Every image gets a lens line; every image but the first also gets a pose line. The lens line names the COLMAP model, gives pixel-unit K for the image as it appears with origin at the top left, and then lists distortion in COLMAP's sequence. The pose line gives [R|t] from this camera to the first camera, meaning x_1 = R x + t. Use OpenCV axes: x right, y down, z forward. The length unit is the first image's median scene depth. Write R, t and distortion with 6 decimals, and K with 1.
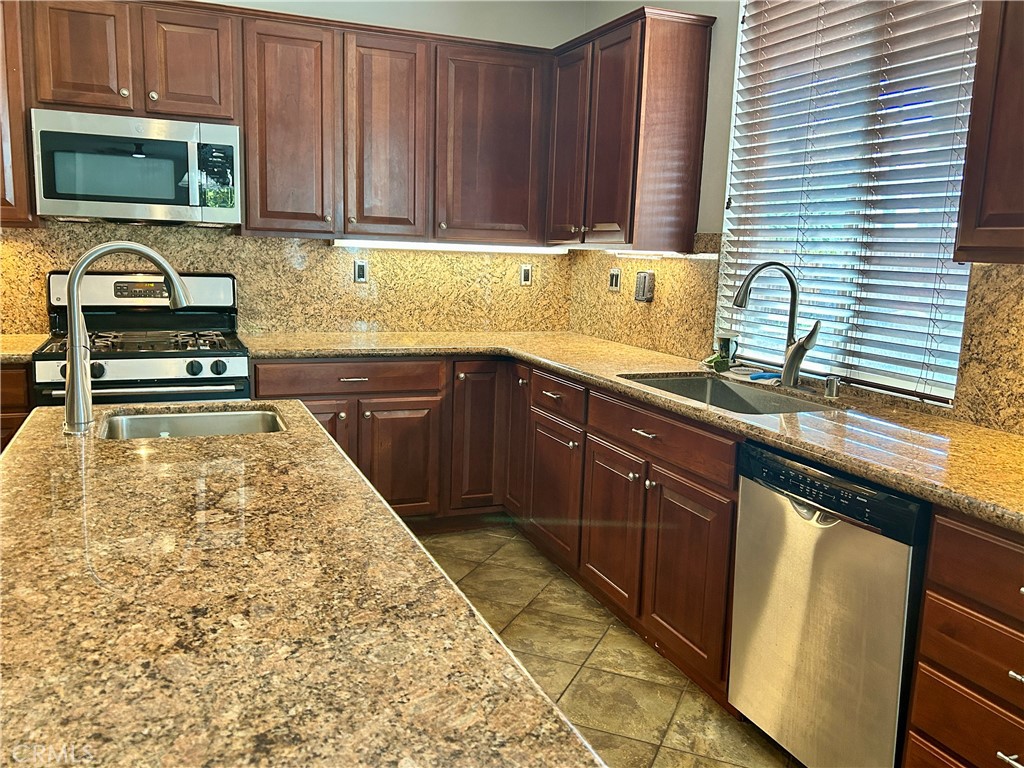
lens RADIAL K [[842.4, 0, 528.6], [0, 842.4, 389.5], [0, 0, 1]] dist [0.063768, -0.109256]
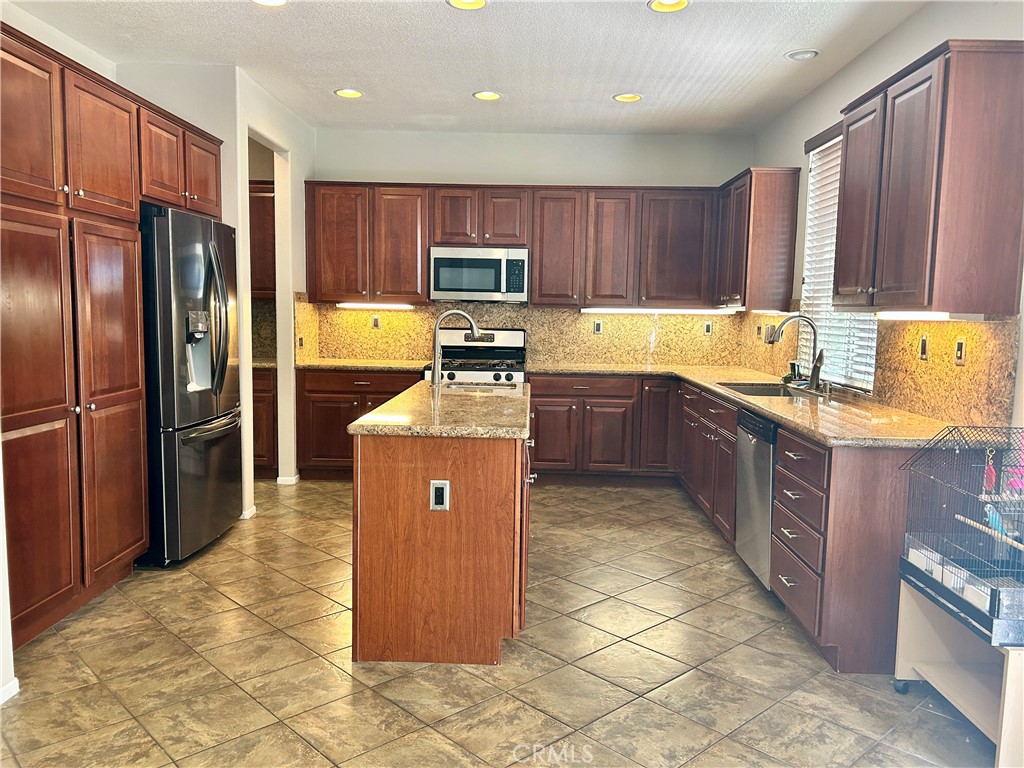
lens RADIAL K [[788.2, 0, 514.8], [0, 788.2, 389.9], [0, 0, 1]] dist [0.074782, -0.108294]
pose [[0.910957, 0.022512, -0.411886, 0.333270], [-0.053046, 0.996612, -0.062850, 0.101465], [0.409075, 0.079103, 0.909066, -0.528659]]
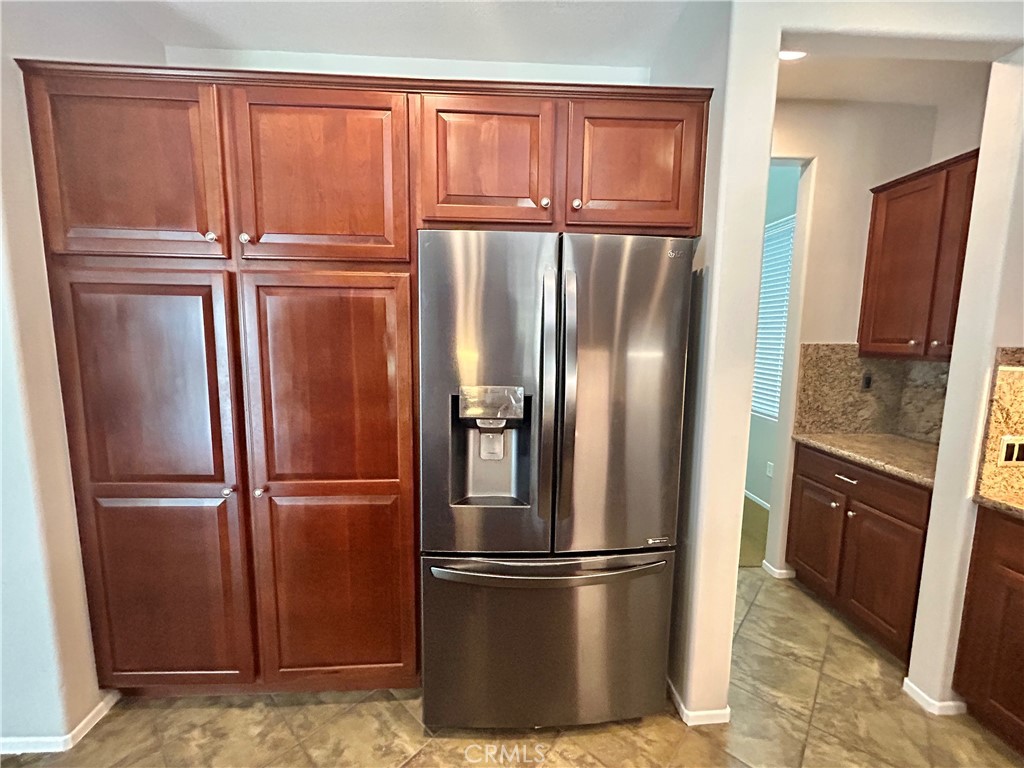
lens RADIAL K [[414.6, 0, 512.3], [0, 414.6, 380.8], [0, 0, 1]] dist [0.000238, 0.000058]
pose [[-0.348051, 0.069396, -0.934904, -0.195228], [-0.175967, 0.974695, 0.137859, -0.114713], [0.920813, 0.212494, -0.327032, 0.434013]]
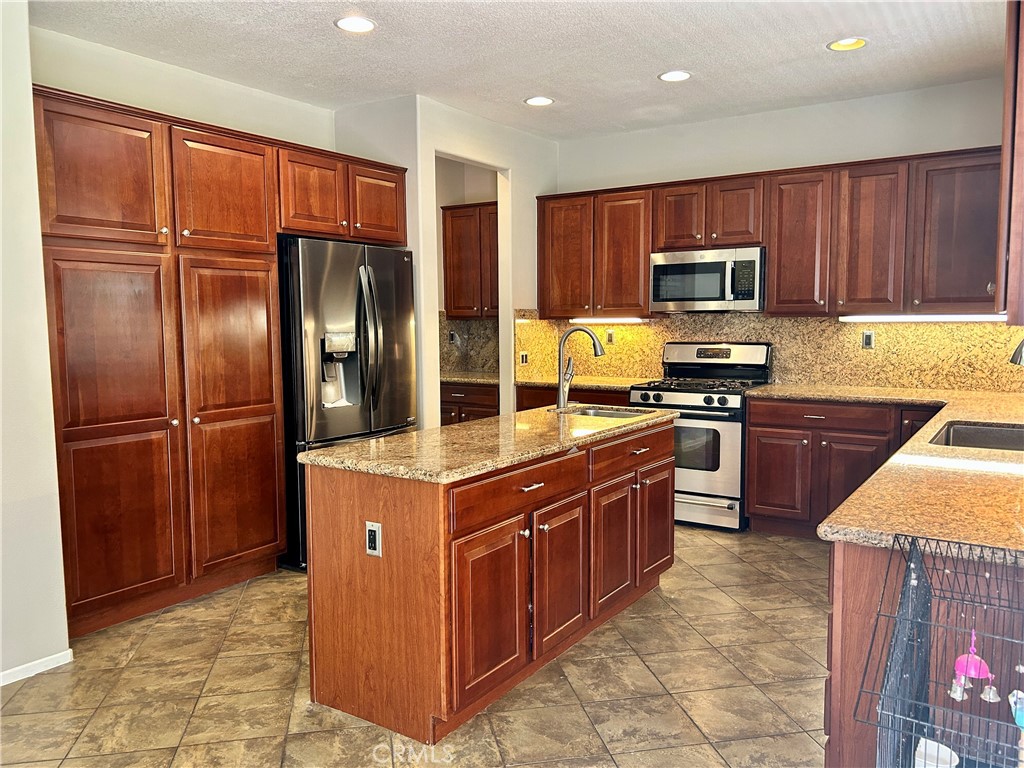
lens RADIAL K [[788.2, 0, 514.8], [0, 788.2, 389.9], [0, 0, 1]] dist [0.074782, -0.108294]
pose [[0.545370, 0.038227, -0.837323, 0.603389], [-0.109991, 0.993585, -0.026279, 0.031949], [0.830947, 0.106430, 0.546076, -0.122375]]
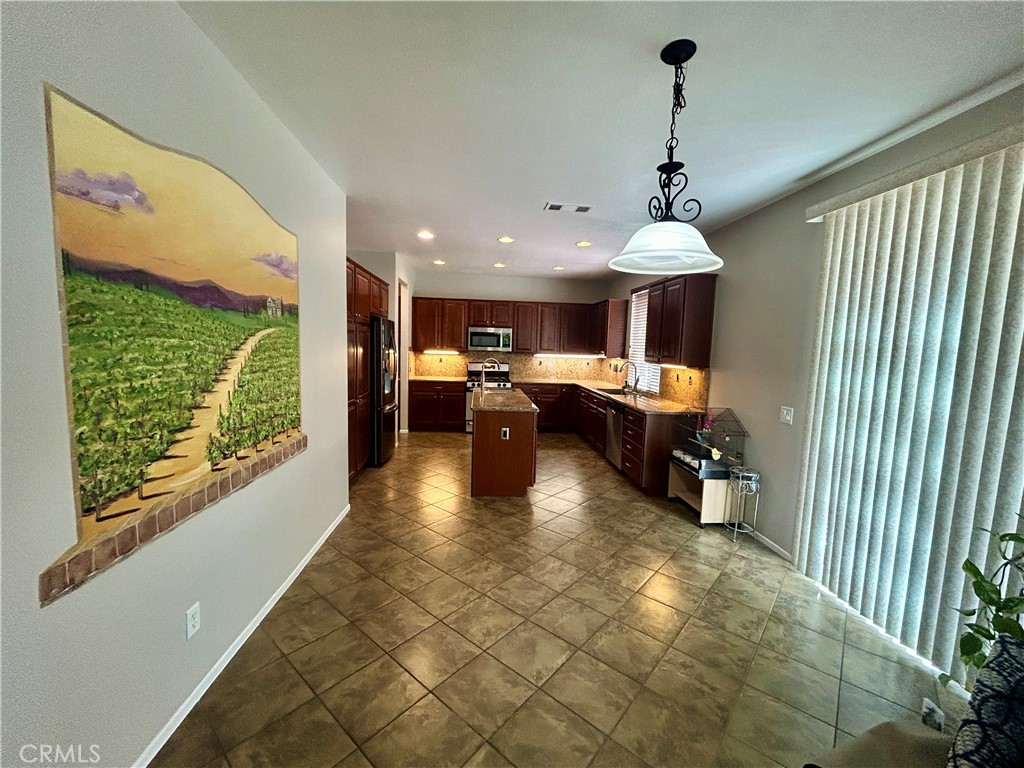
lens RADIAL K [[419.8, 0, 512.0], [0, 419.8, 384.0], [0, 0, 1]] dist [0.000813, 0.000080]
pose [[0.948200, 0.023669, -0.316792, 0.309236], [-0.049284, 0.996107, -0.073088, 0.109745], [0.313829, 0.084915, 0.945675, -0.898749]]
